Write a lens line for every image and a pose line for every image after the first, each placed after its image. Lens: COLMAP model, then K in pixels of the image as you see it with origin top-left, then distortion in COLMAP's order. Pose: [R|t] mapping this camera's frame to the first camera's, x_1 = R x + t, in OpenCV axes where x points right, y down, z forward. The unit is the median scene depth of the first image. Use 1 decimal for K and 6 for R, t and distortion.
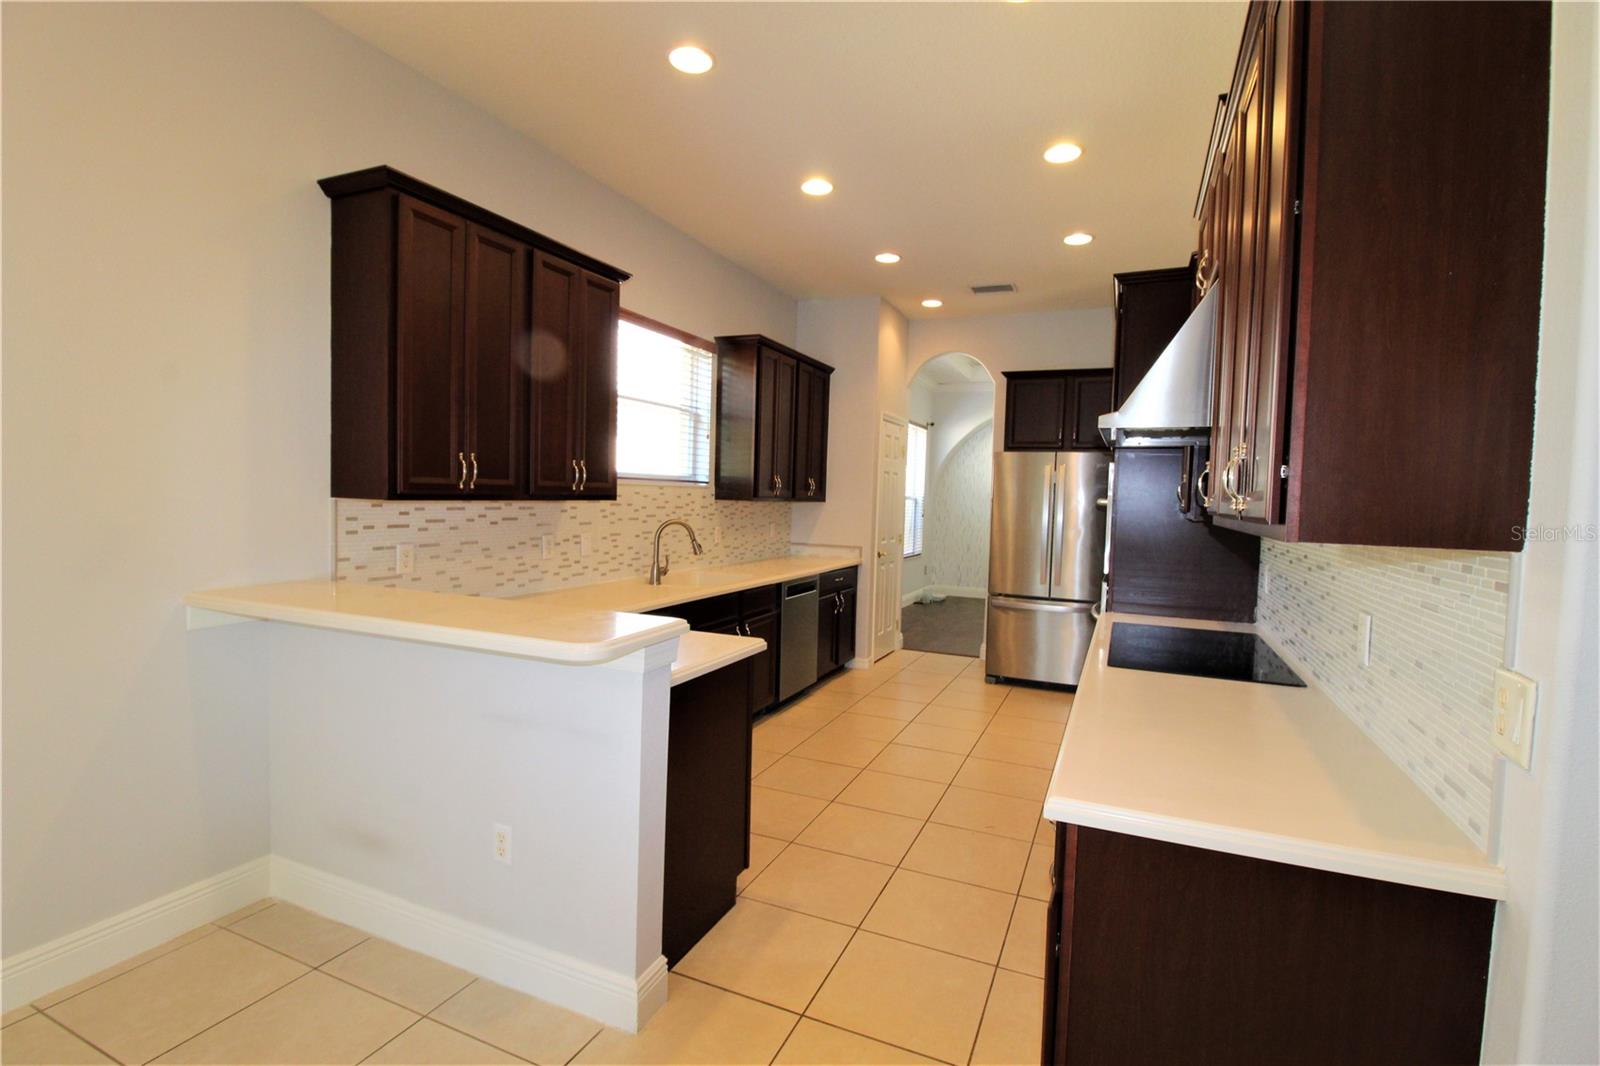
lens RADIAL K [[741.9, 0, 800.2], [0, 741.9, 529.1], [0, 0, 1]] dist [-0.018063, -0.000602]
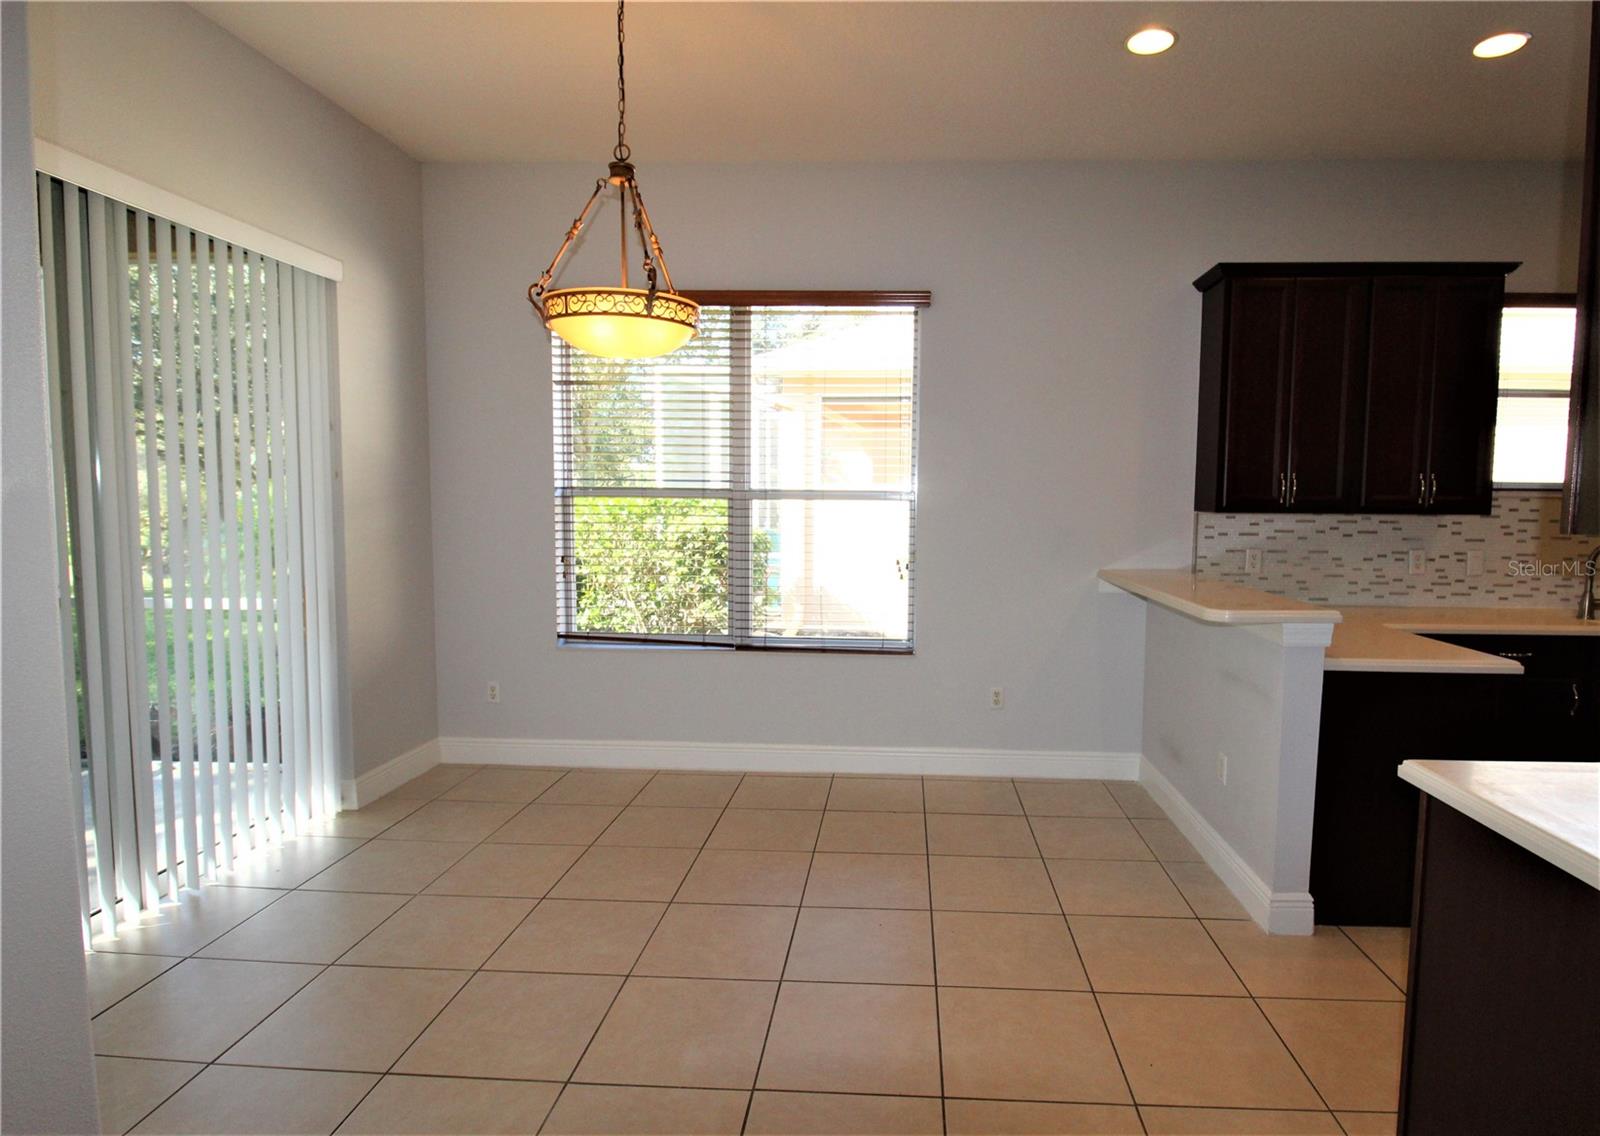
lens RADIAL K [[801.4, 0, 800.7], [0, 801.4, 557.7], [0, 0, 1]] dist [-0.003498, -0.000738]
pose [[0.292954, 0.050047, -0.954816, 0.487244], [-0.048084, 0.998137, 0.037564, 0.019832], [0.954917, 0.034907, 0.294814, -0.111684]]
